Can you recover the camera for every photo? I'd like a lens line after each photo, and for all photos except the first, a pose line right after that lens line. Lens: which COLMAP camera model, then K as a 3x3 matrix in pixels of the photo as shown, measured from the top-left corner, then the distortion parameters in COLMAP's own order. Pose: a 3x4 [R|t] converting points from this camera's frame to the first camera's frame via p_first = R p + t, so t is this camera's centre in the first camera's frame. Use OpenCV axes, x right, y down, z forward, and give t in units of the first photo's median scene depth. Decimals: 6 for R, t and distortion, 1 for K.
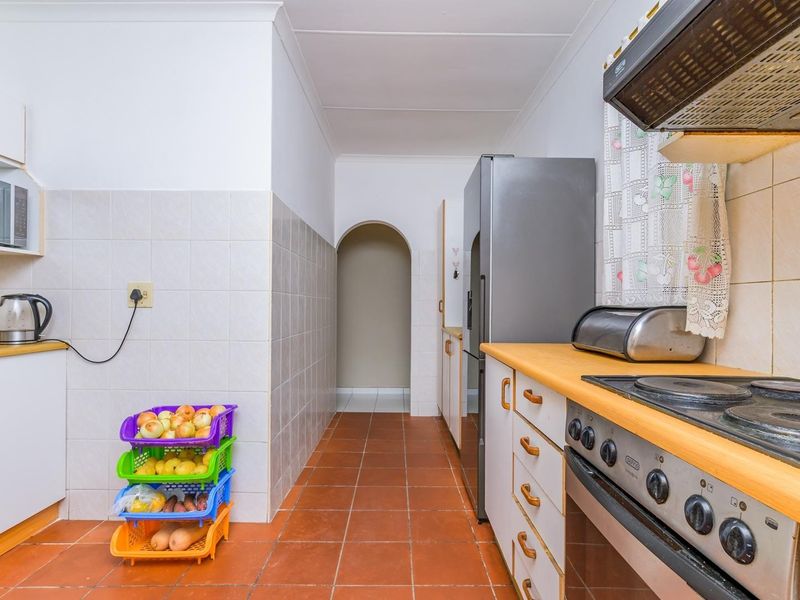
lens RADIAL K [[417.9, 0, 400.0], [0, 417.9, 300.0], [0, 0, 1]] dist [0.004604, 0.000335]
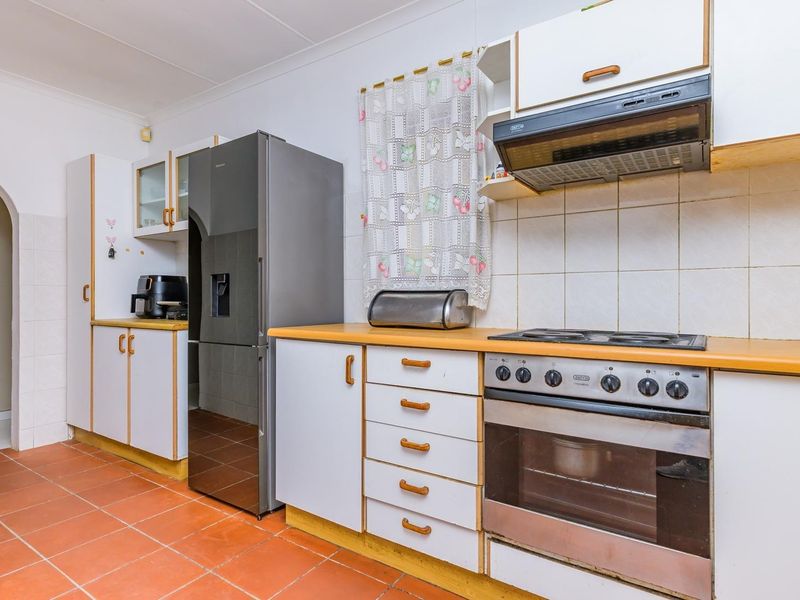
lens RADIAL K [[417.9, 0, 400.0], [0, 417.9, 300.0], [0, 0, 1]] dist [0.004604, 0.000335]
pose [[0.585315, -0.010934, 0.810732, -0.383152], [-0.009035, 0.999759, 0.020006, 0.014211], [-0.810756, -0.019035, 0.585075, 0.190789]]
